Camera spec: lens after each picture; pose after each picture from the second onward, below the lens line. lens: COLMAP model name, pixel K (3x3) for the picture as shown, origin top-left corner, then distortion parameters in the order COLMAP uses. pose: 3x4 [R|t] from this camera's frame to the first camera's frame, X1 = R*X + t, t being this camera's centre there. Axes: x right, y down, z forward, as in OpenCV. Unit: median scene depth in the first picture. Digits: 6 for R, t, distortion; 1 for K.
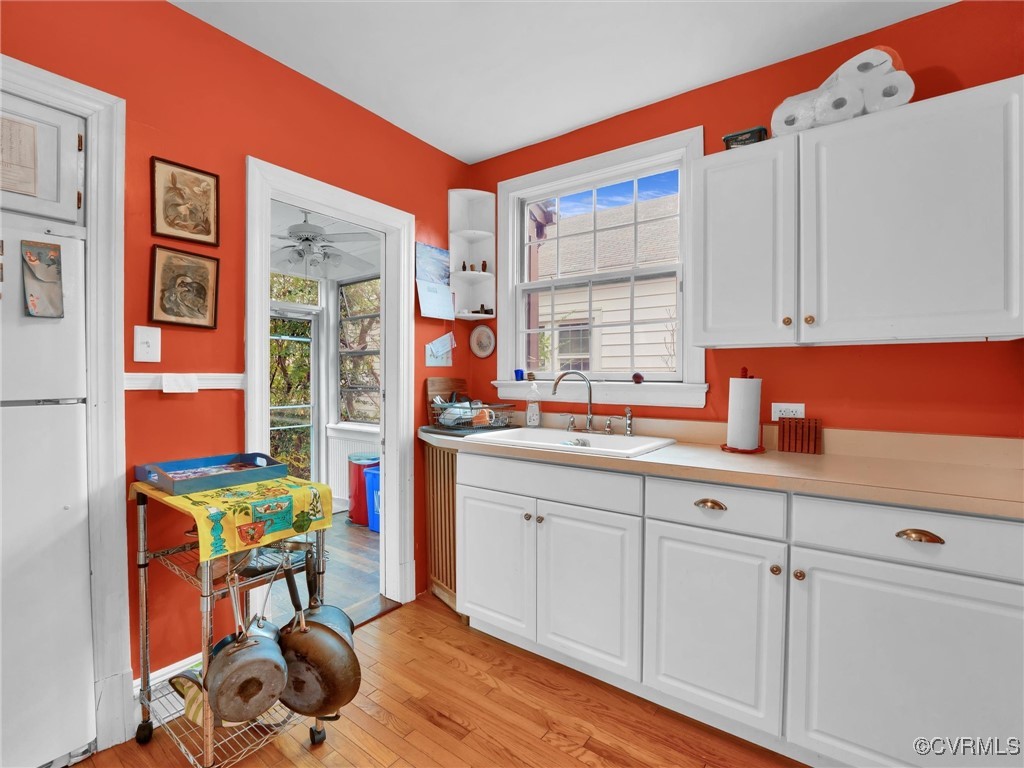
lens RADIAL K [[482.6, 0, 491.6], [0, 482.6, 378.1], [0, 0, 1]] dist [-0.024961, 0.001629]
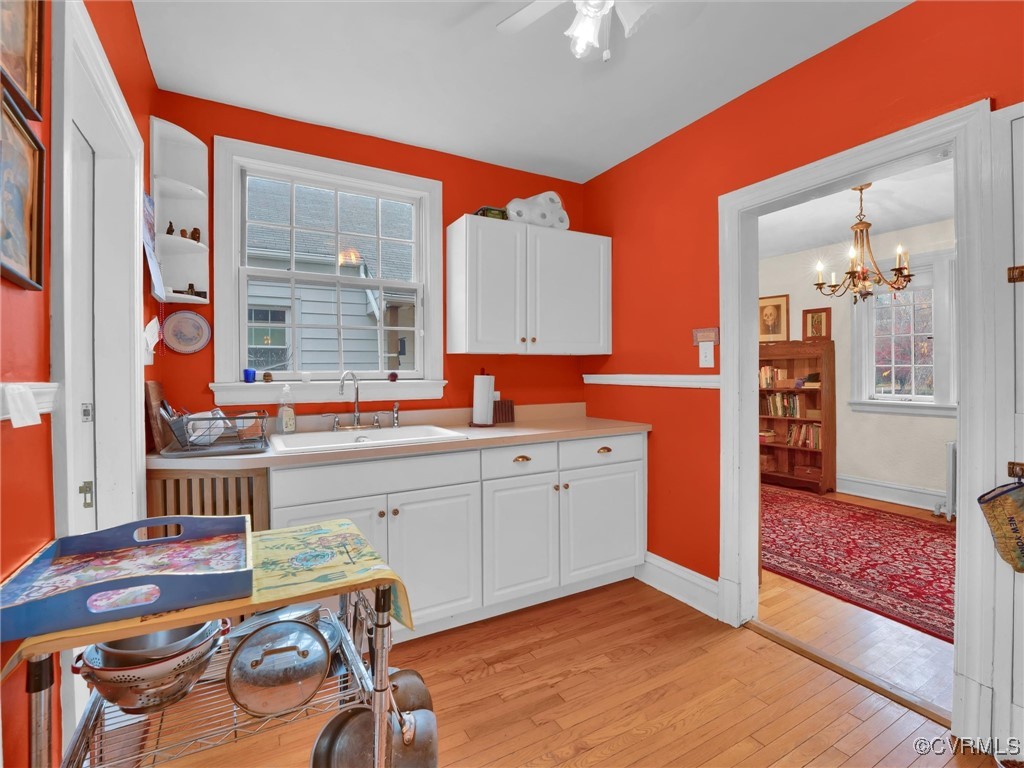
lens RADIAL K [[482.6, 0, 514.9], [0, 482.6, 374.5], [0, 0, 1]] dist [-0.024961, 0.001629]
pose [[0.379581, -0.010941, 0.925094, -0.878996], [0.013537, 0.999889, 0.006271, -0.011852], [-0.925060, 0.010143, 0.379687, 0.404583]]
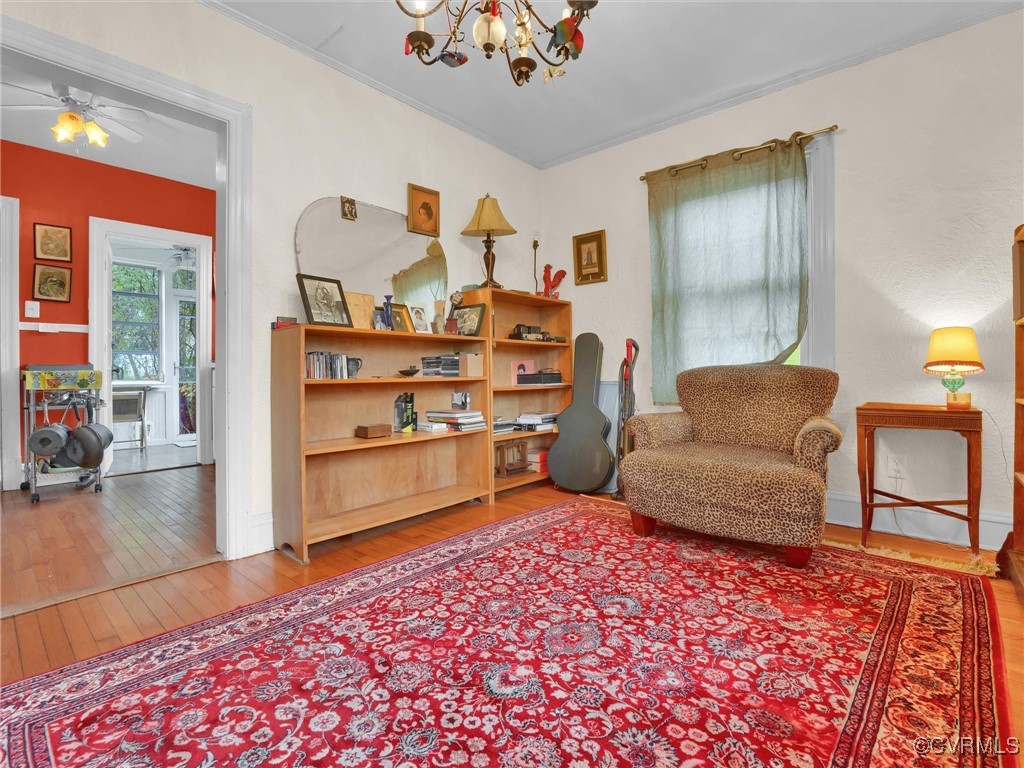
lens RADIAL K [[482.6, 0, 495.8], [0, 482.6, 369.5], [0, 0, 1]] dist [-0.024961, 0.001629]
pose [[0.996901, -0.009233, -0.078127, 1.485496], [0.008845, 0.999947, -0.005316, 0.223892], [0.078172, 0.004609, 0.996929, -0.933857]]
